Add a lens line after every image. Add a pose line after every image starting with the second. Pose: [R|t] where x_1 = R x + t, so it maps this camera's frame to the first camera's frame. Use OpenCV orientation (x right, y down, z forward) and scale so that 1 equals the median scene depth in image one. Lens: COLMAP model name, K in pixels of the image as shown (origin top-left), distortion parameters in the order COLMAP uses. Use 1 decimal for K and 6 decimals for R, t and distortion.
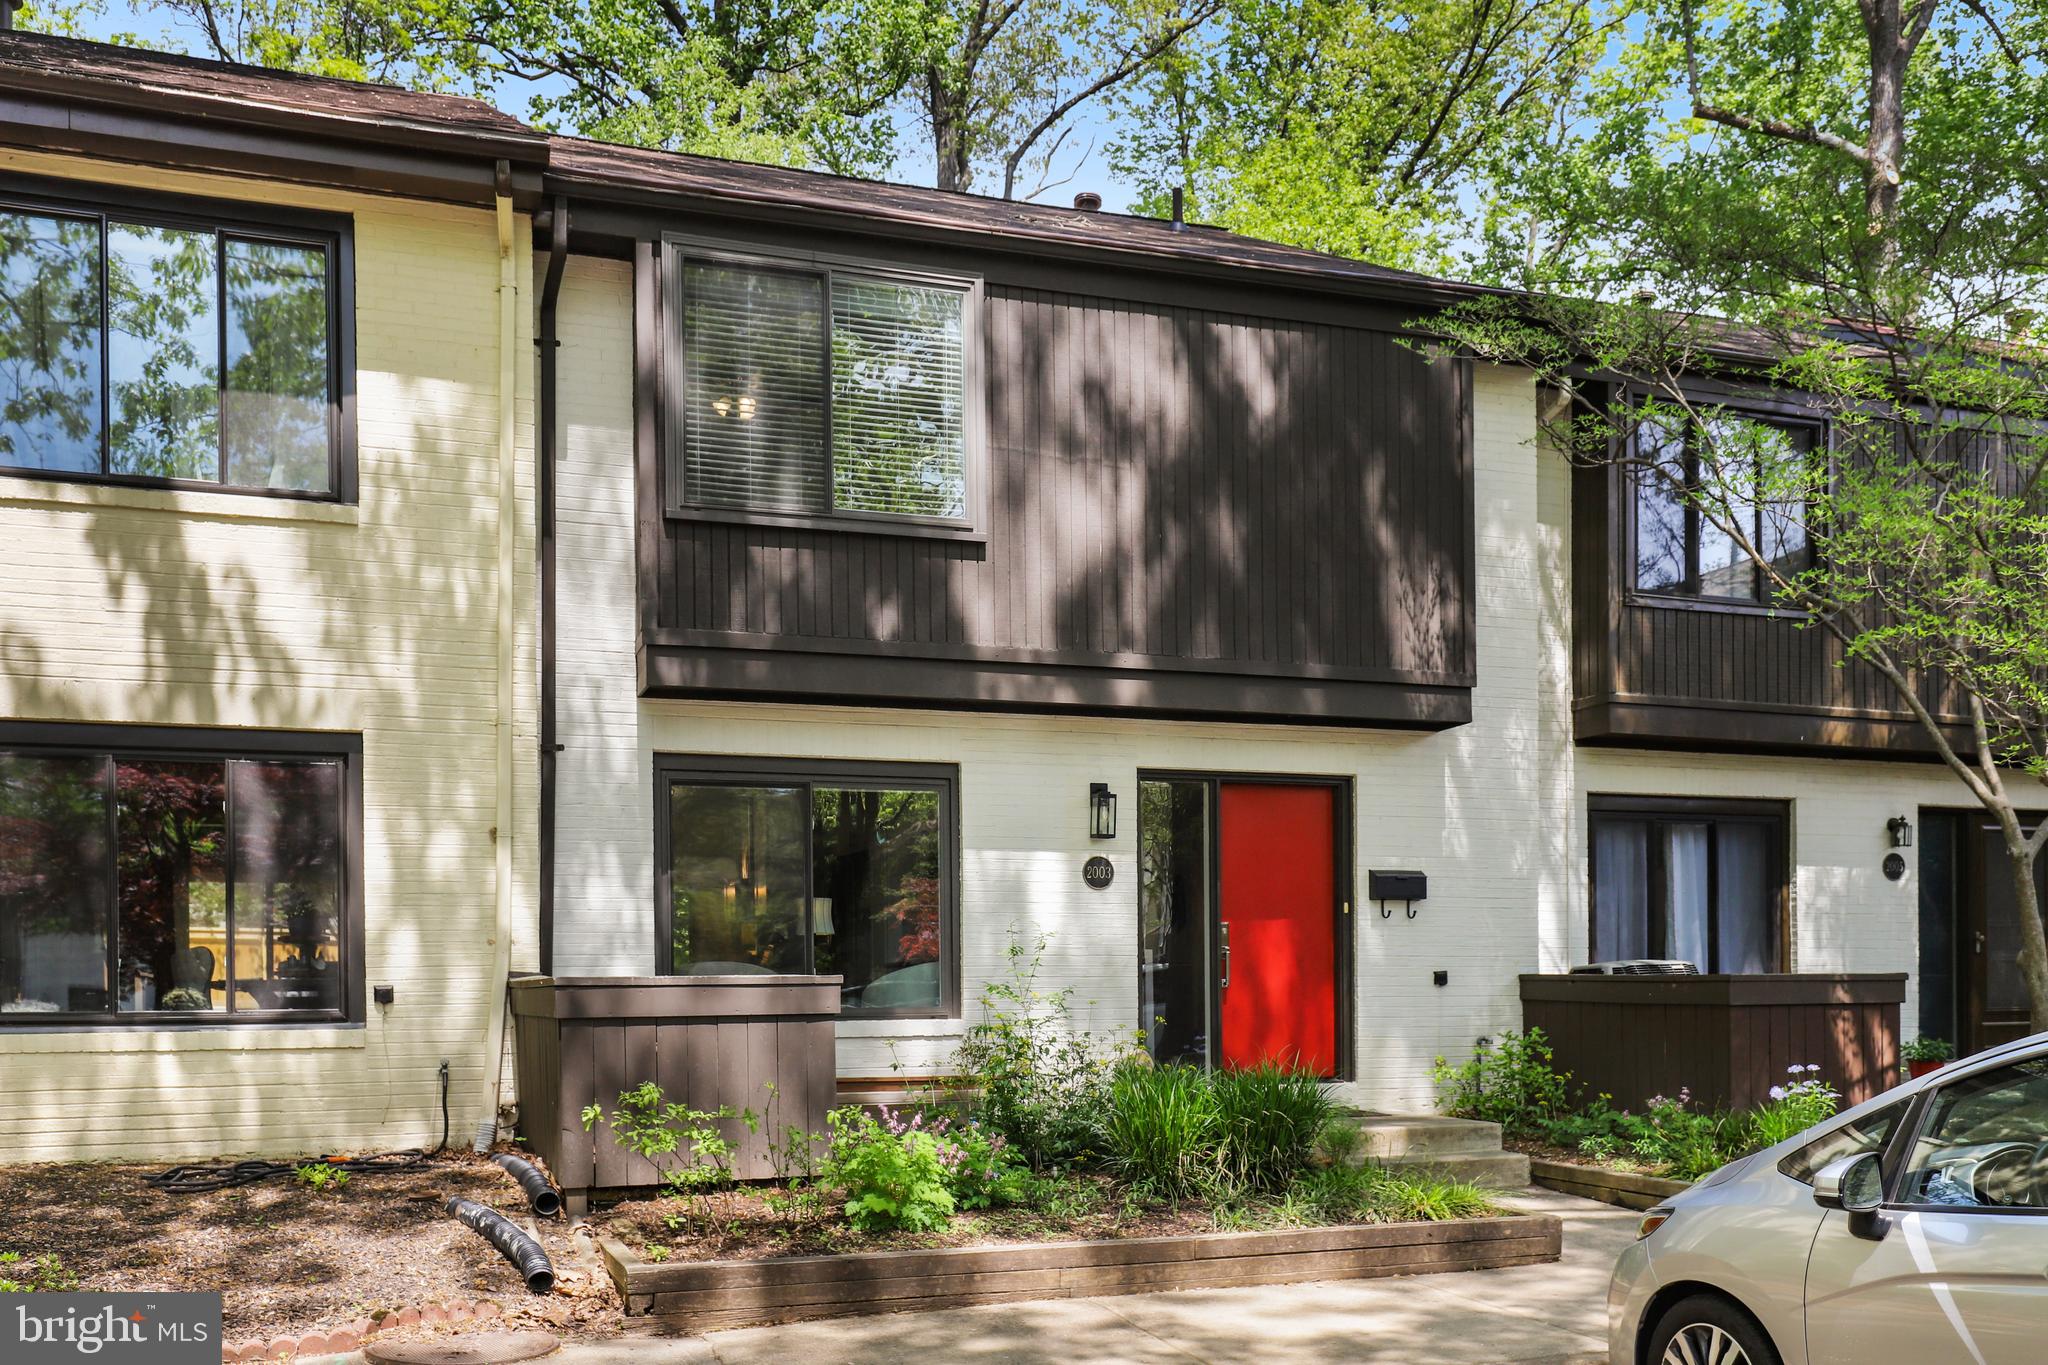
lens RADIAL K [[1869.4, 0, 1024.0], [0, 1869.4, 682.5], [0, 0, 1]] dist [-0.001738, -0.556441]
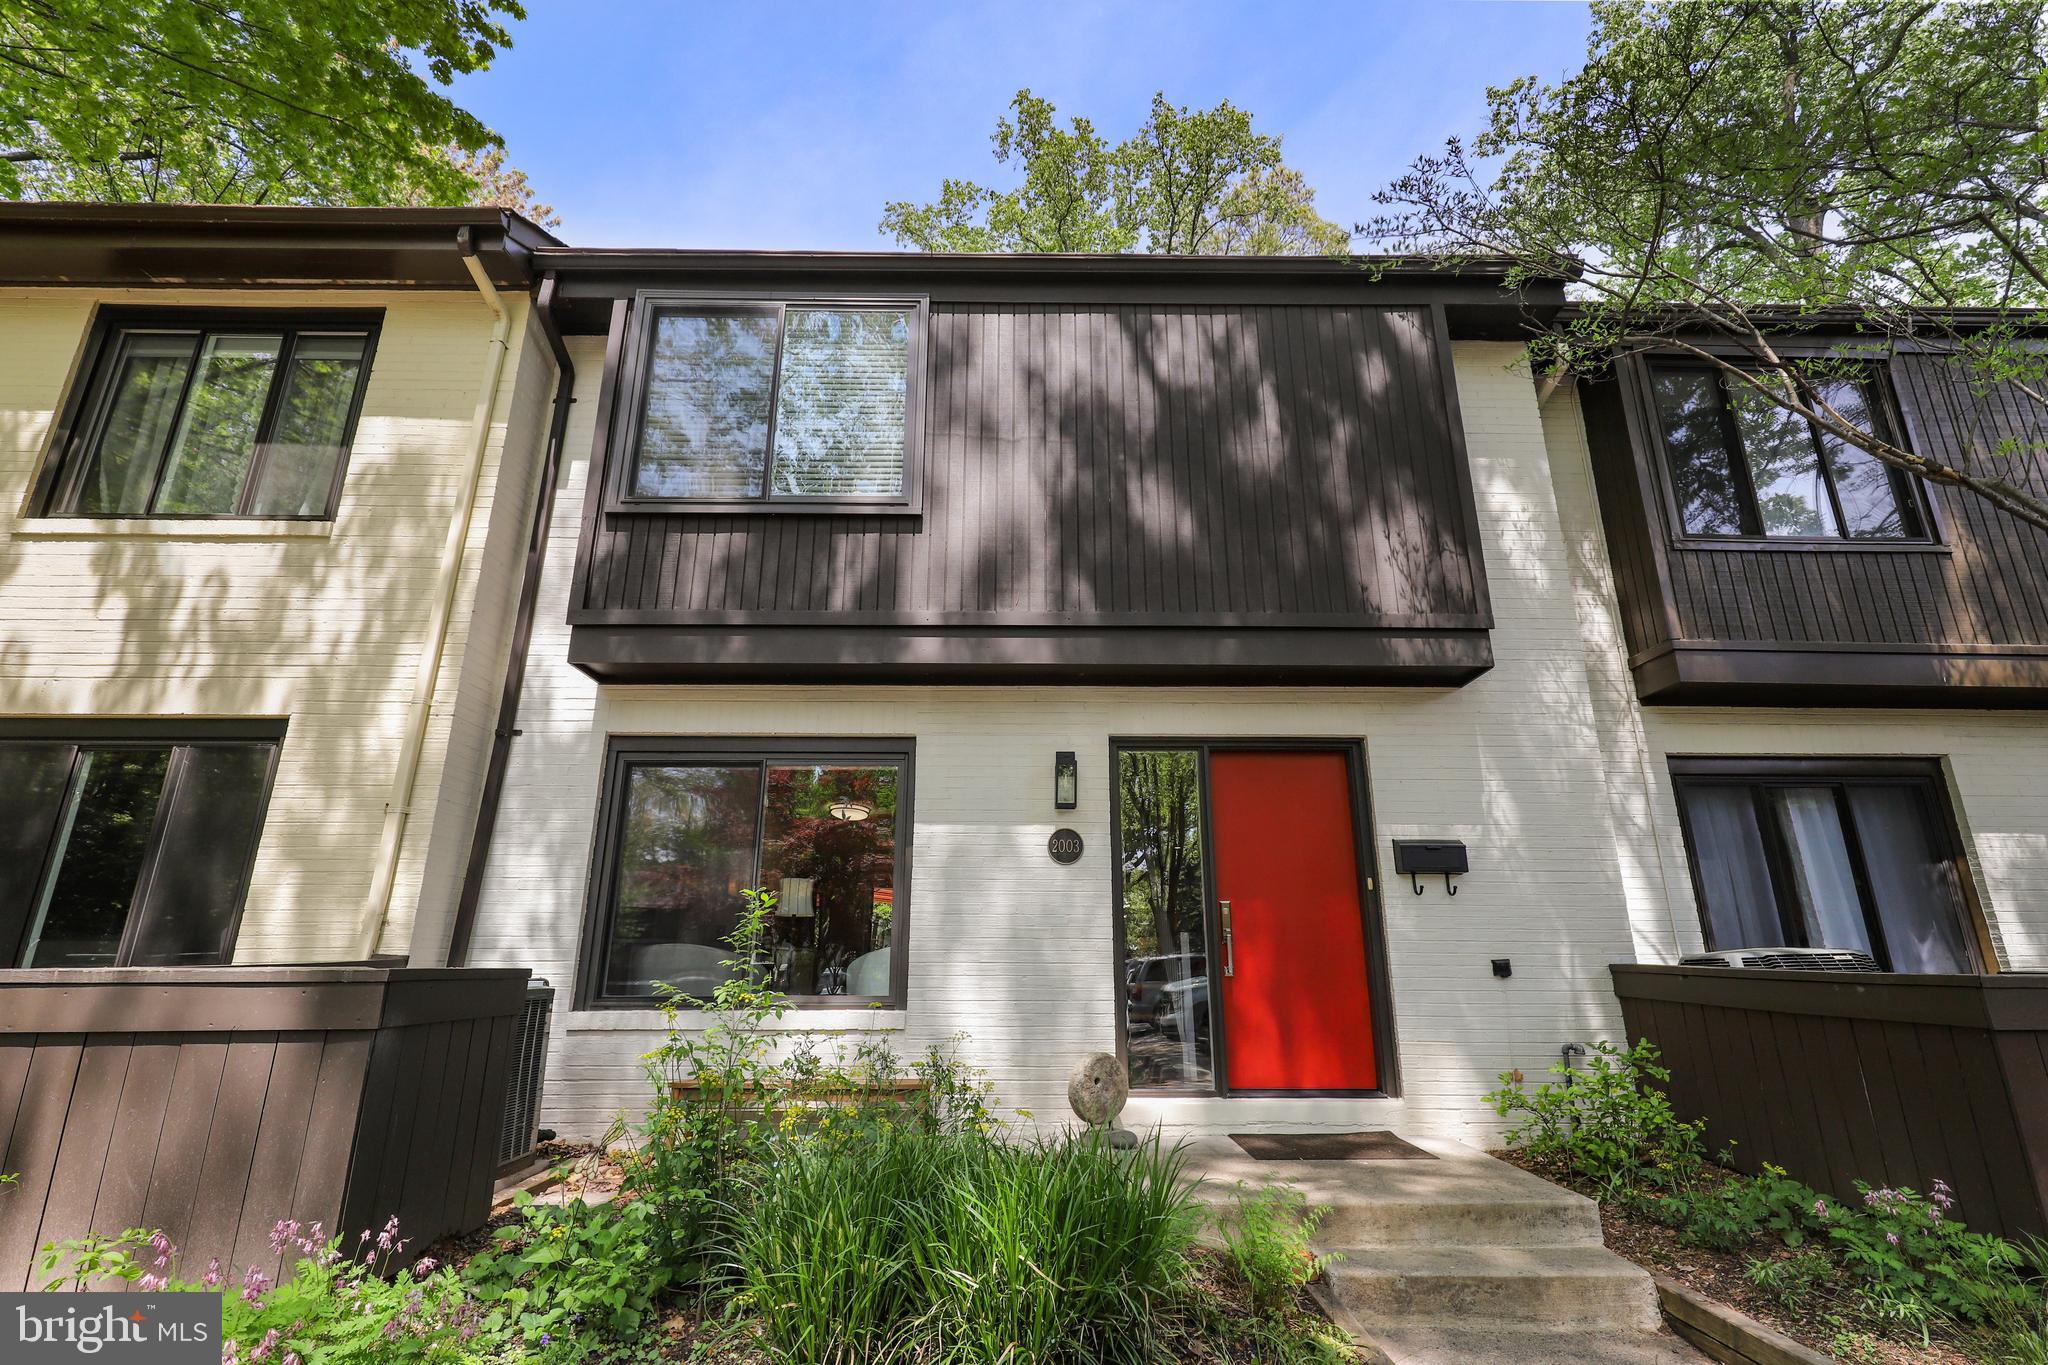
lens RADIAL K [[879.3, 0, 1025.6], [0, 879.3, 616.4], [0, 0, 1]] dist [0.000557, -0.013558]
pose [[0.941070, -0.114959, -0.318074, 0.170417], [0.046068, 0.975266, -0.216182, 0.081148], [0.335059, 0.188790, 0.923089, 0.544470]]
